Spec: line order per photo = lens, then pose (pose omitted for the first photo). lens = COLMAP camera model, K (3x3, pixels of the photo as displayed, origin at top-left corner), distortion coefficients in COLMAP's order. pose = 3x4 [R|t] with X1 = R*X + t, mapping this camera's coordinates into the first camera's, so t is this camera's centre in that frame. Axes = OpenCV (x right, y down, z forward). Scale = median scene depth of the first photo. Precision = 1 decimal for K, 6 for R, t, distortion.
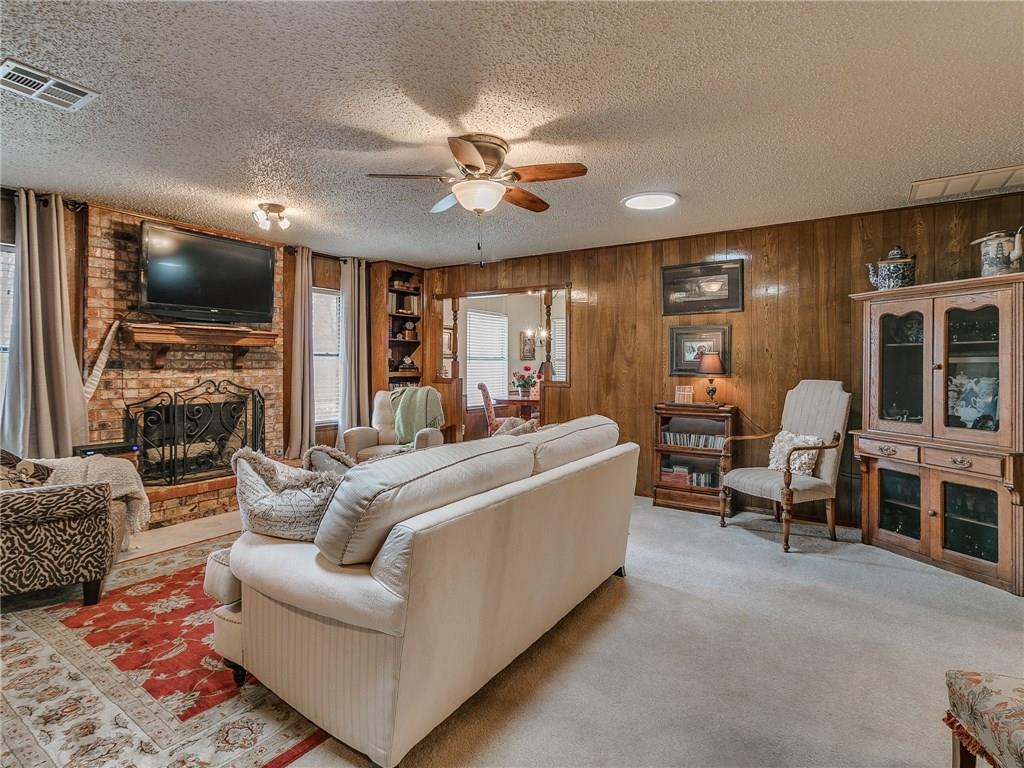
lens RADIAL K [[534.6, 0, 502.1], [0, 534.6, 351.1], [0, 0, 1]] dist [0.000711, -0.001159]
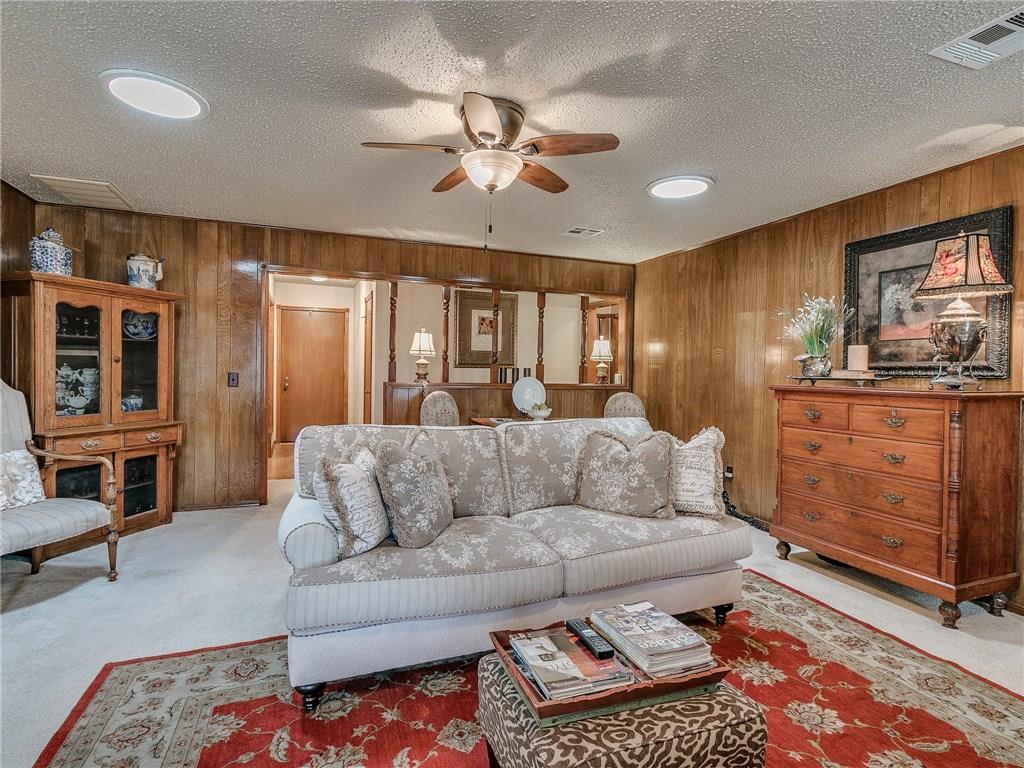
lens RADIAL K [[534.6, 0, 508.9], [0, 534.6, 373.6], [0, 0, 1]] dist [0.000711, -0.001159]
pose [[-0.829548, -0.022688, 0.557975, -0.354060], [-0.033792, 0.999383, -0.009602, 0.030288], [-0.557412, -0.026820, -0.829802, 1.075964]]
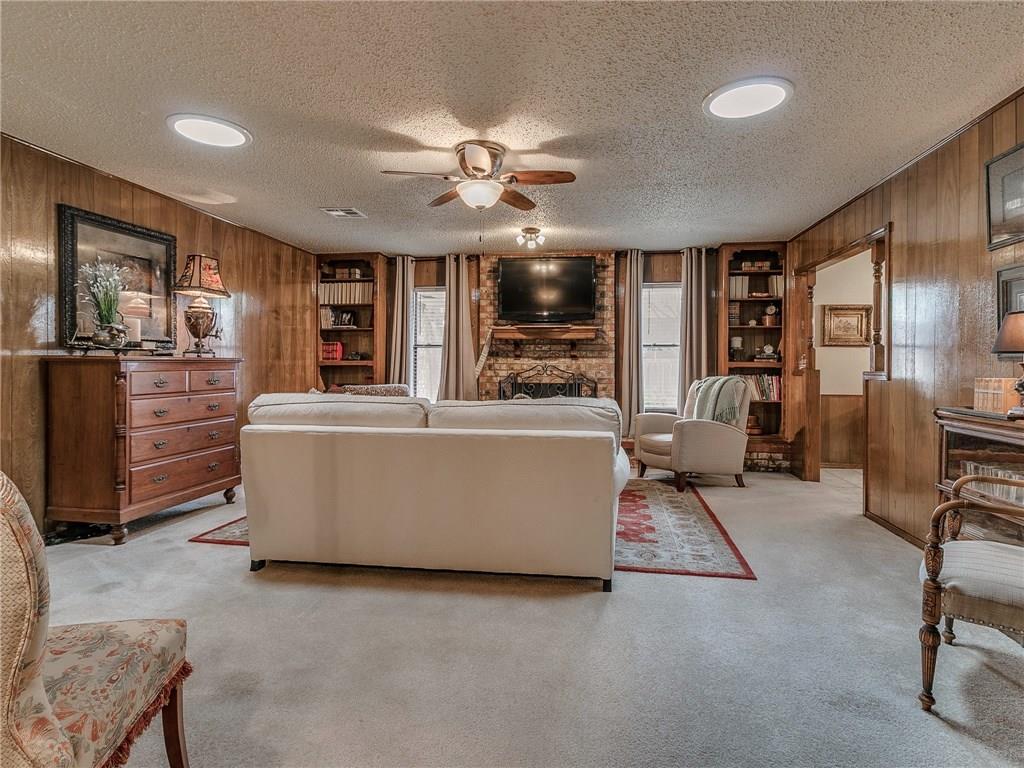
lens RADIAL K [[534.6, 0, 521.8], [0, 534.6, 368.6], [0, 0, 1]] dist [0.000711, -0.001159]
pose [[0.435856, 0.005752, -0.899998, 0.652915], [0.017381, 0.999739, 0.014807, 0.042282], [0.899849, -0.022097, 0.435642, 0.365539]]
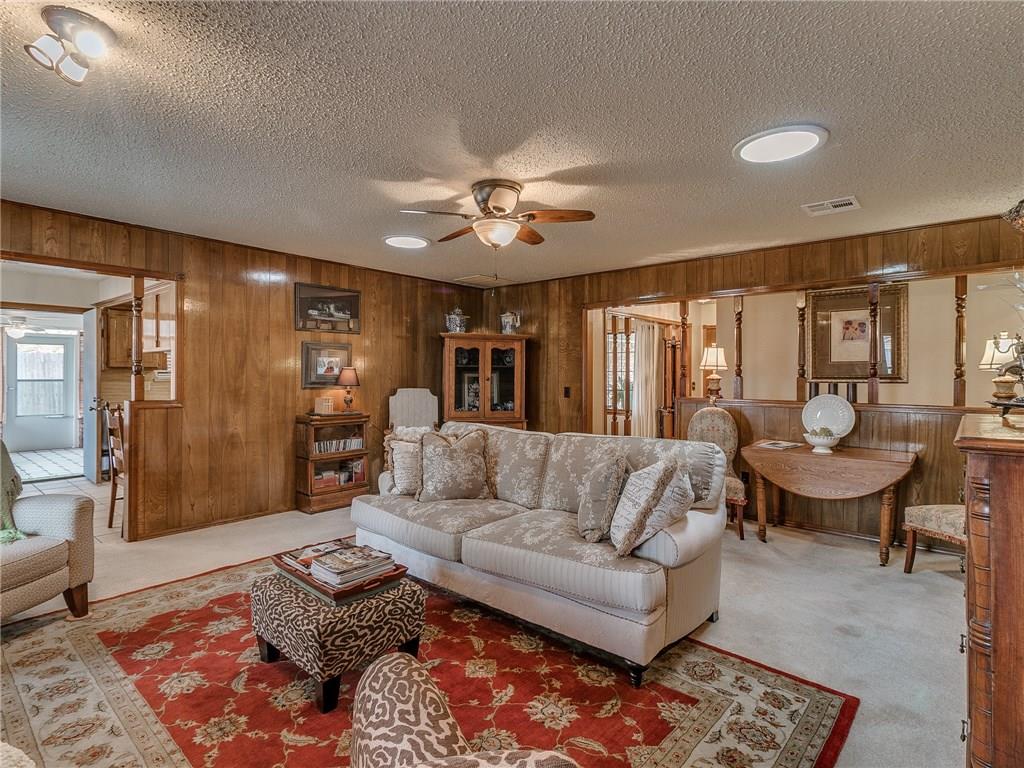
lens RADIAL K [[534.6, 0, 498.1], [0, 534.6, 373.8], [0, 0, 1]] dist [0.000711, -0.001159]
pose [[0.129163, -0.000069, 0.991623, -0.732956], [-0.029560, 0.999555, 0.003920, 0.002217], [-0.991183, -0.029819, 0.129103, 0.534131]]
